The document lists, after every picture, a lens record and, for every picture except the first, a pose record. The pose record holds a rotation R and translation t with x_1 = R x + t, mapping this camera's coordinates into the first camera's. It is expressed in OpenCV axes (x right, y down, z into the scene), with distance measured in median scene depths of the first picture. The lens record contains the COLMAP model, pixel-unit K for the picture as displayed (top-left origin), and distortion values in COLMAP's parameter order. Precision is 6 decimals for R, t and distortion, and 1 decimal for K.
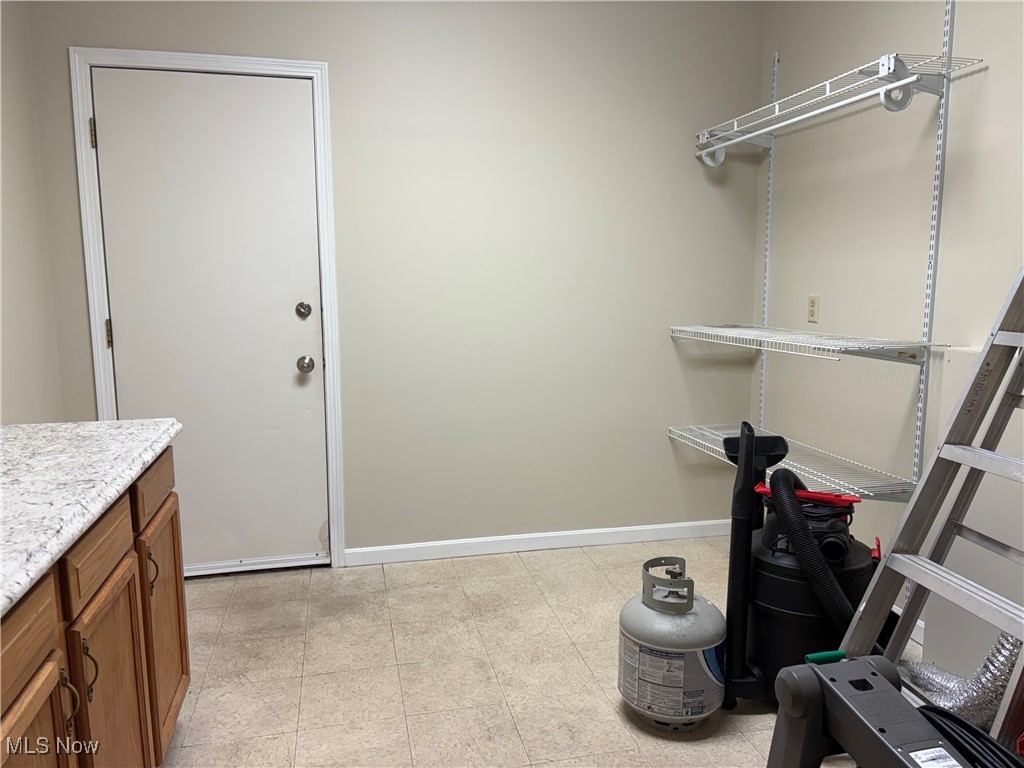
lens RADIAL K [[774.2, 0, 520.0], [0, 774.2, 385.1], [0, 0, 1]] dist [0.059334, -0.065820]
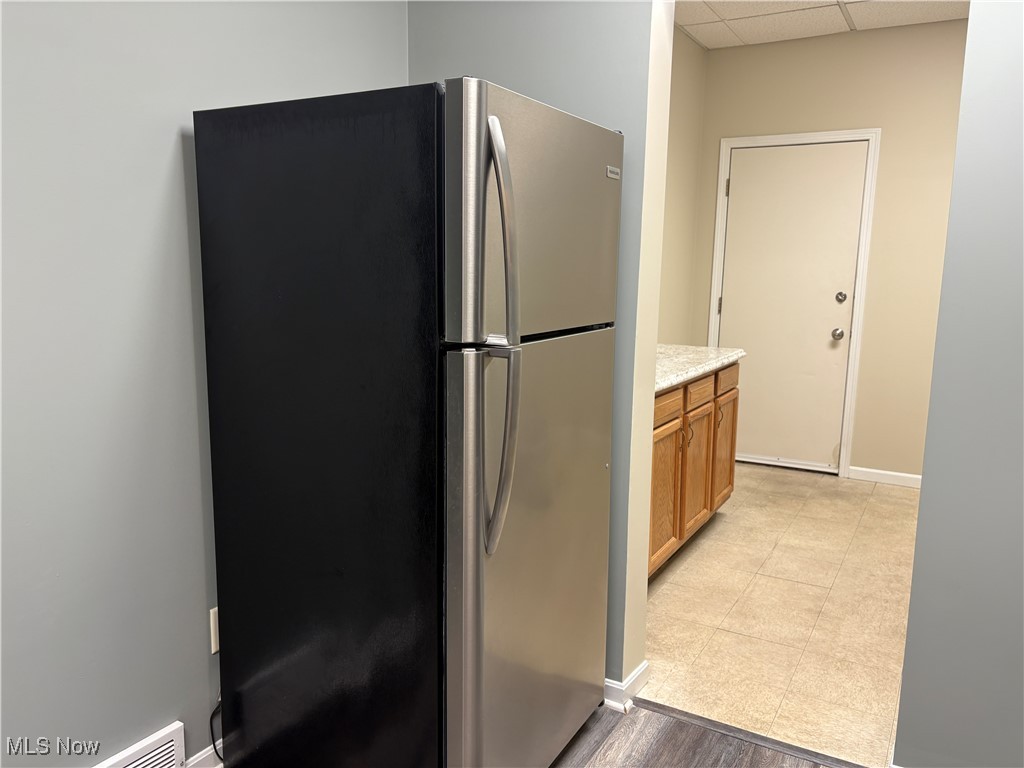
lens RADIAL K [[774.2, 0, 517.1], [0, 774.2, 385.6], [0, 0, 1]] dist [0.059334, -0.065820]
pose [[0.731065, 0.124768, -0.670803, 0.311519], [-0.116326, 0.991537, 0.057647, 0.060680], [0.672318, 0.035888, 0.739392, -0.544408]]
